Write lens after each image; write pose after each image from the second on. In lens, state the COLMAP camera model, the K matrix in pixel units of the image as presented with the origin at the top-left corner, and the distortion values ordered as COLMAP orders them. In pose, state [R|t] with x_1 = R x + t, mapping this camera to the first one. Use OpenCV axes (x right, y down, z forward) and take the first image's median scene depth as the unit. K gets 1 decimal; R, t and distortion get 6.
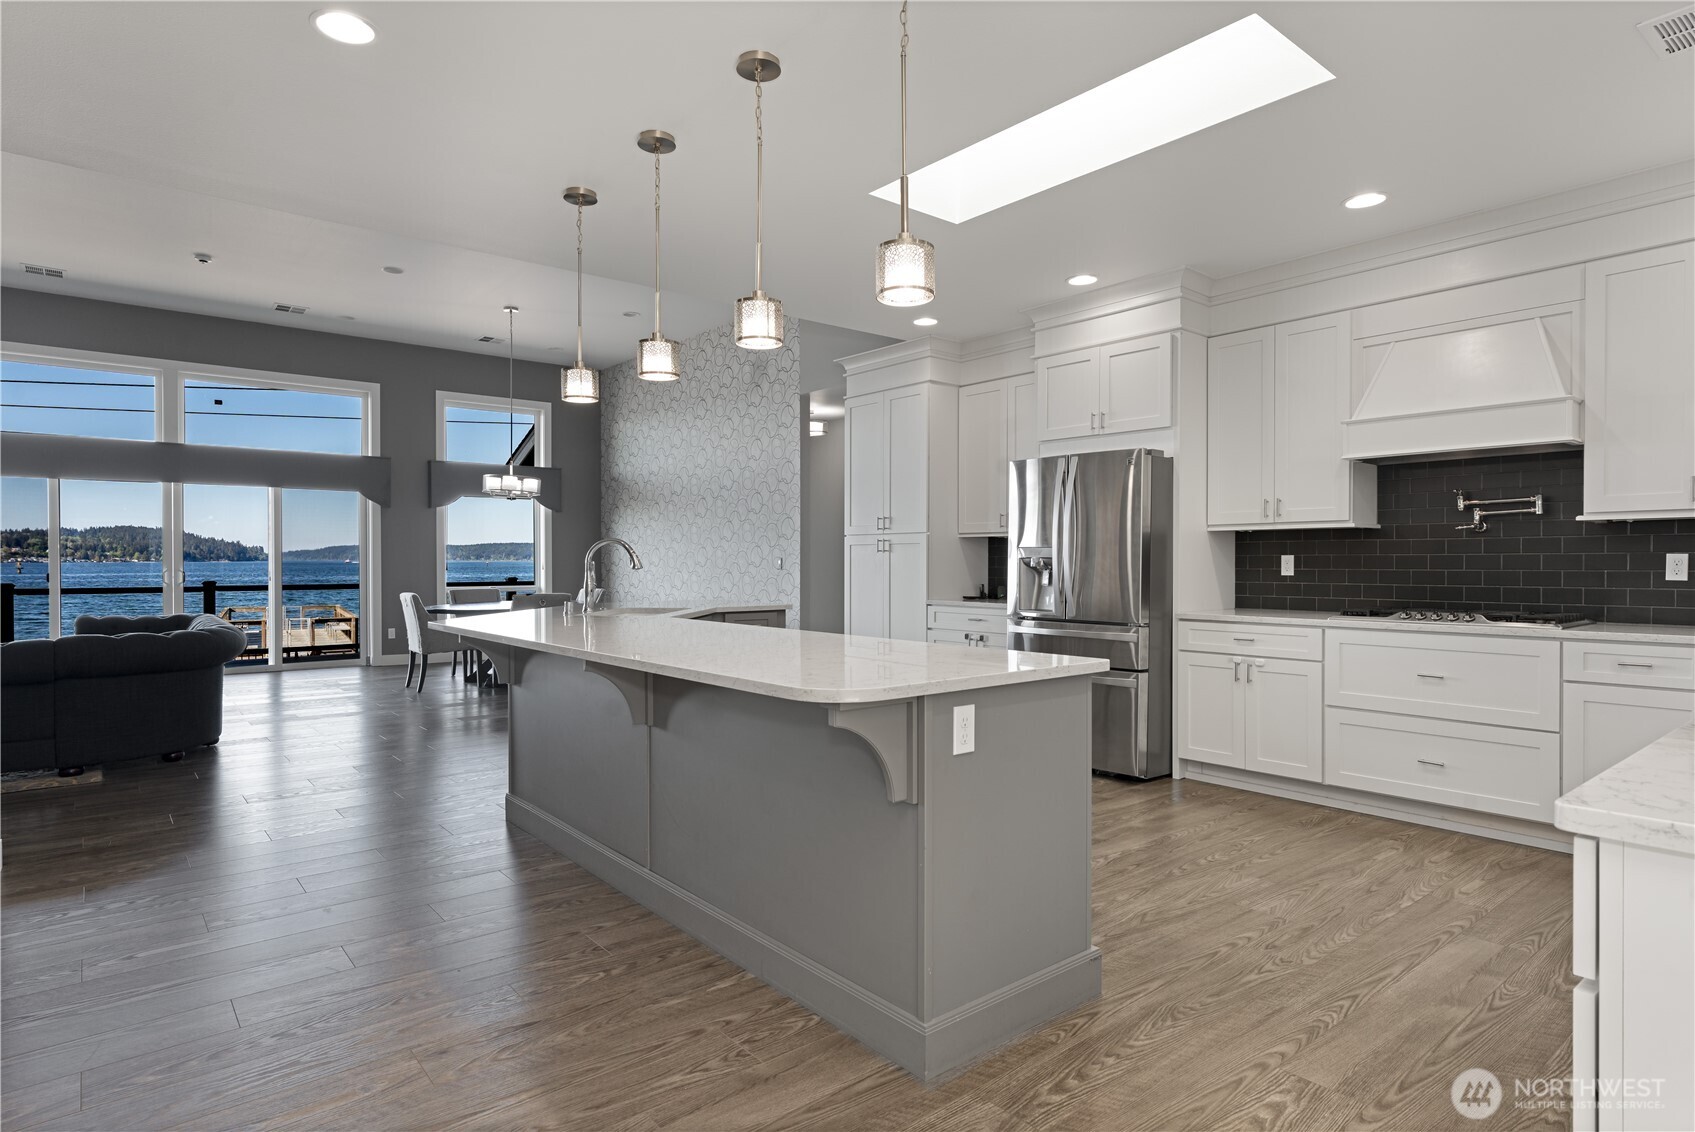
lens RADIAL K [[924.1, 0, 853.2], [0, 924.1, 561.3], [0, 0, 1]] dist [-0.000551, -0.000261]
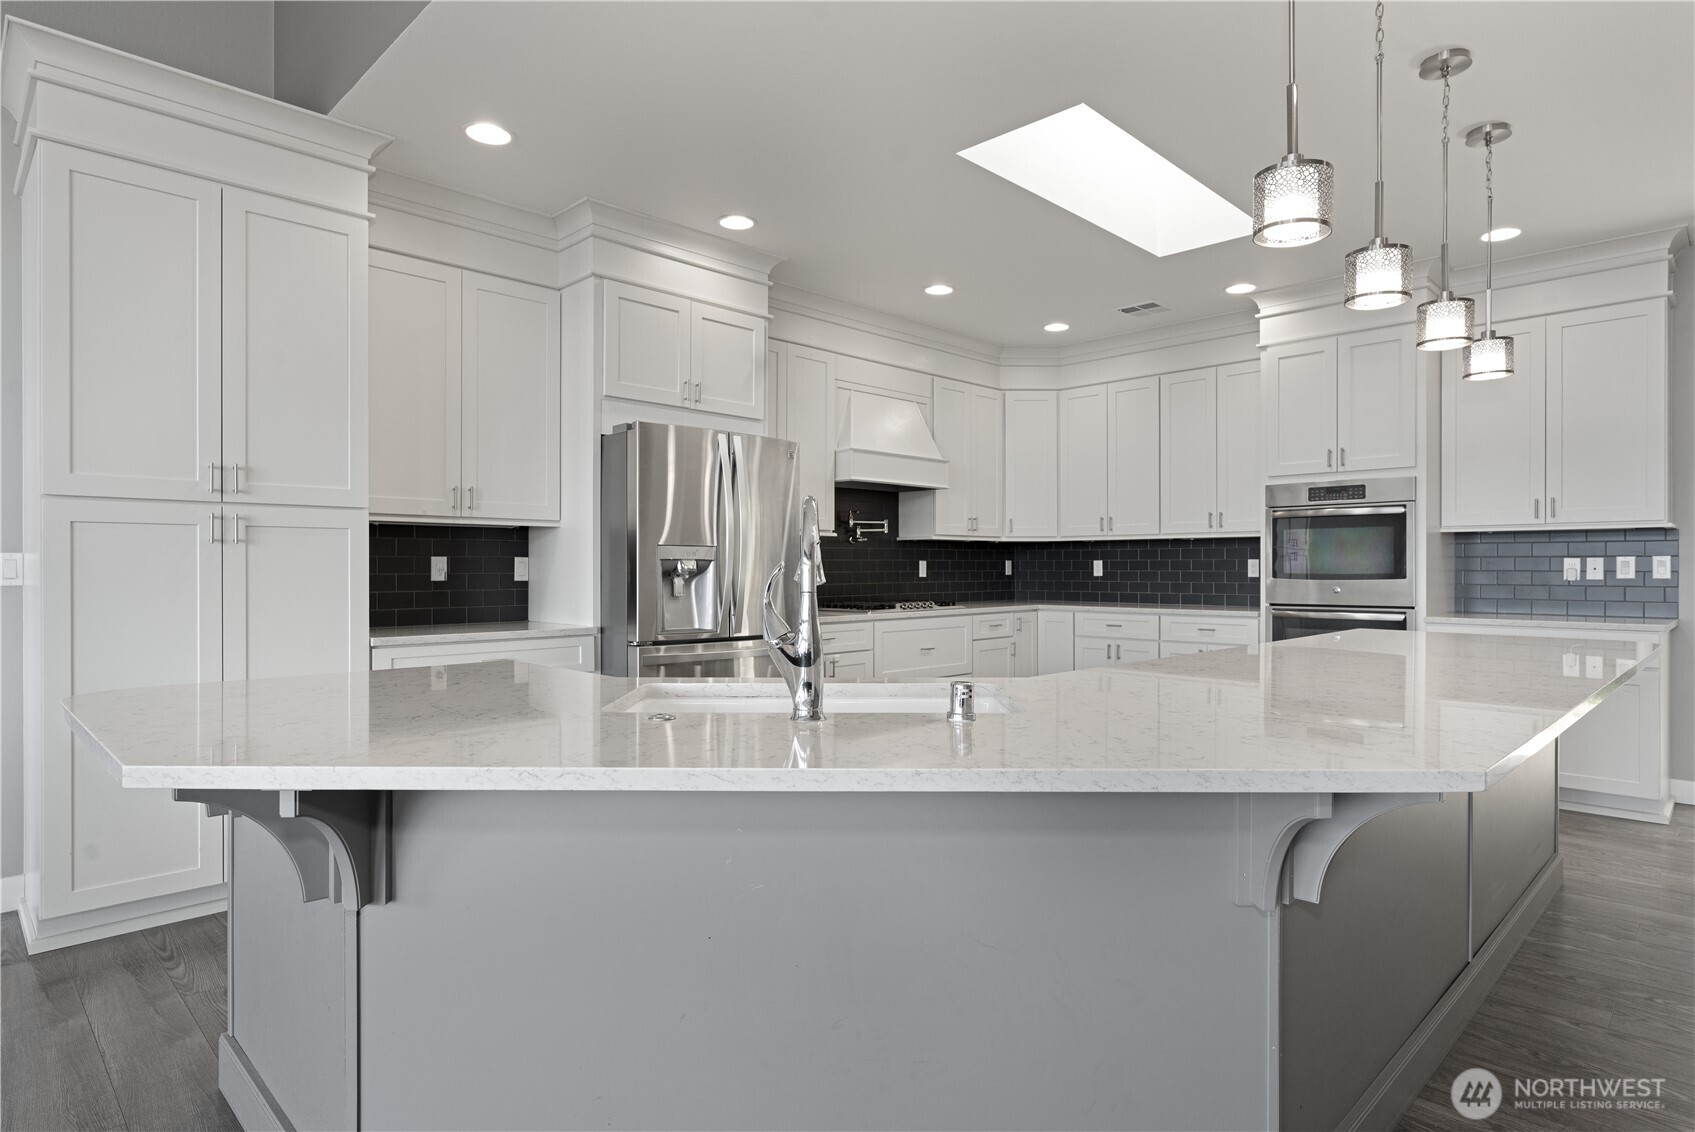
lens RADIAL K [[924.1, 0, 854.1], [0, 924.1, 569.1], [0, 0, 1]] dist [-0.000551, -0.000261]
pose [[-0.089547, -0.004819, 0.995971, -0.706865], [-0.003728, 0.999983, 0.004503, -0.000665], [-0.995976, -0.003310, -0.089564, 1.179635]]
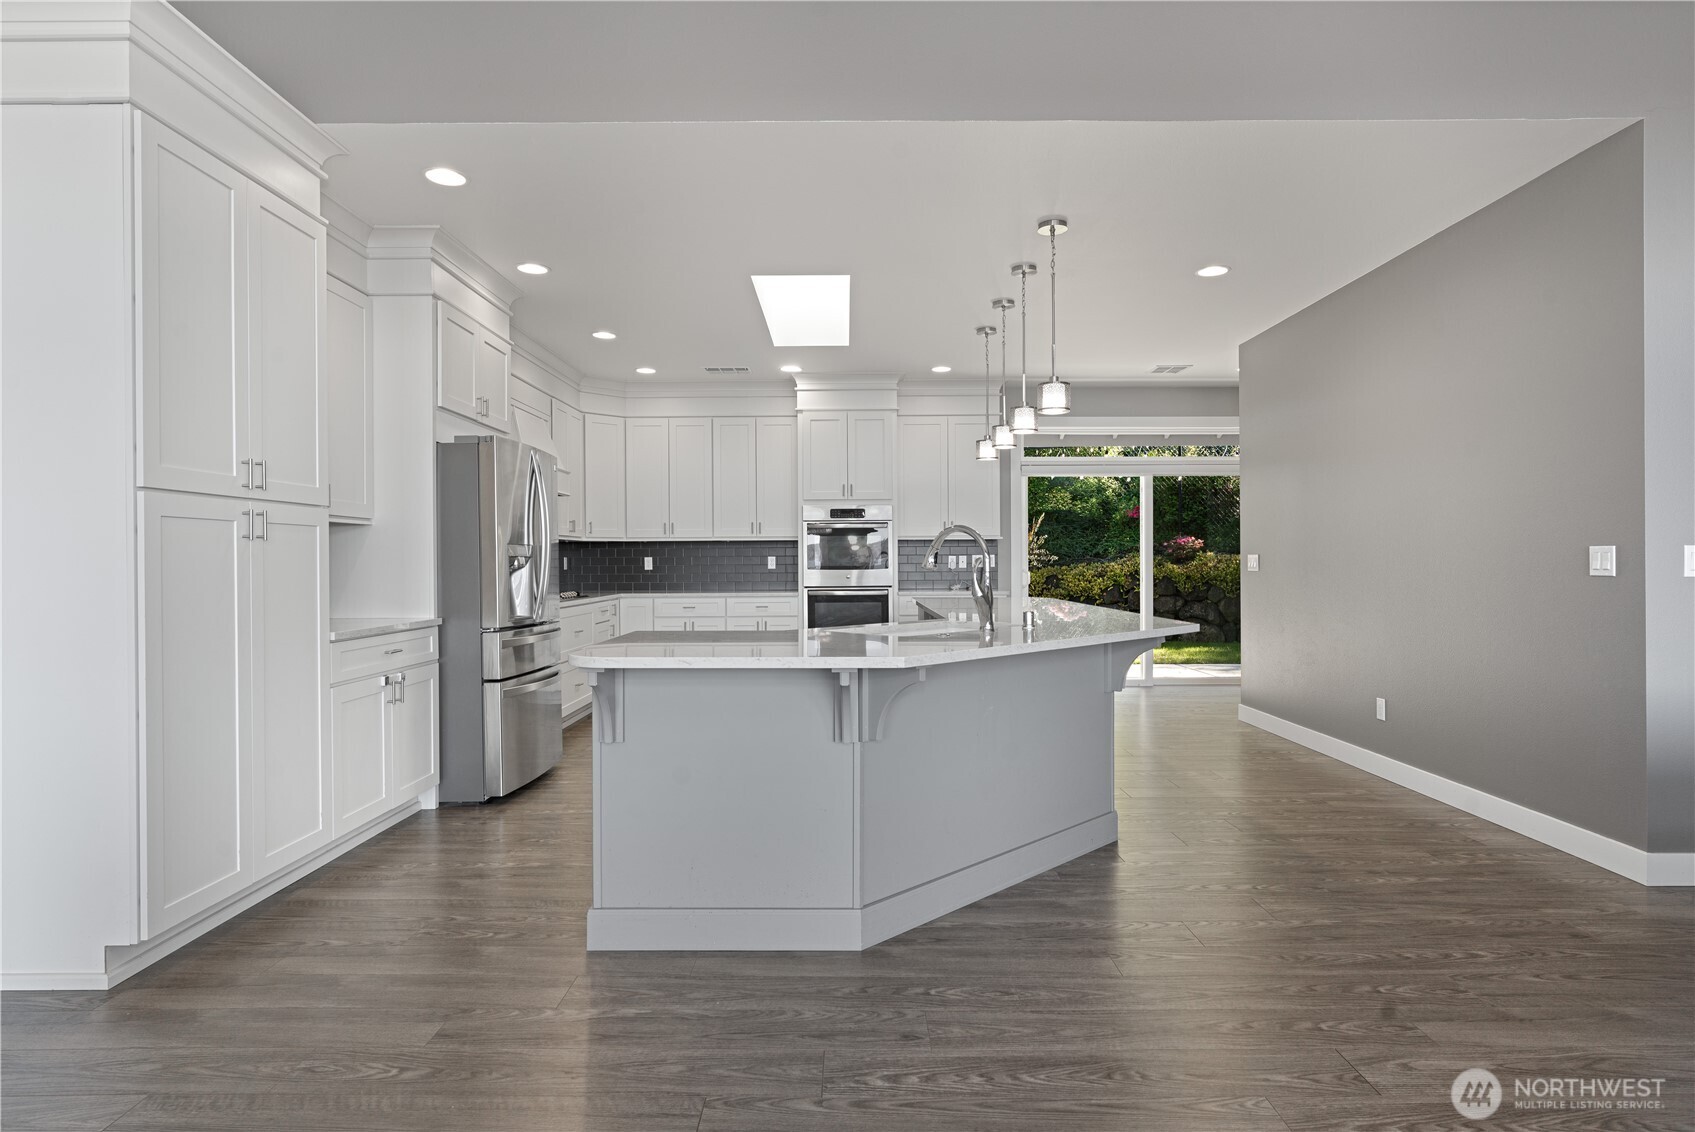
lens RADIAL K [[924.1, 0, 847.6], [0, 924.1, 566.0], [0, 0, 1]] dist [-0.000551, -0.000261]
pose [[-0.764837, -0.001312, 0.644222, -0.756223], [0.001015, 0.999994, 0.003242, 0.002697], [-0.644223, 0.003134, -0.764831, 1.868309]]
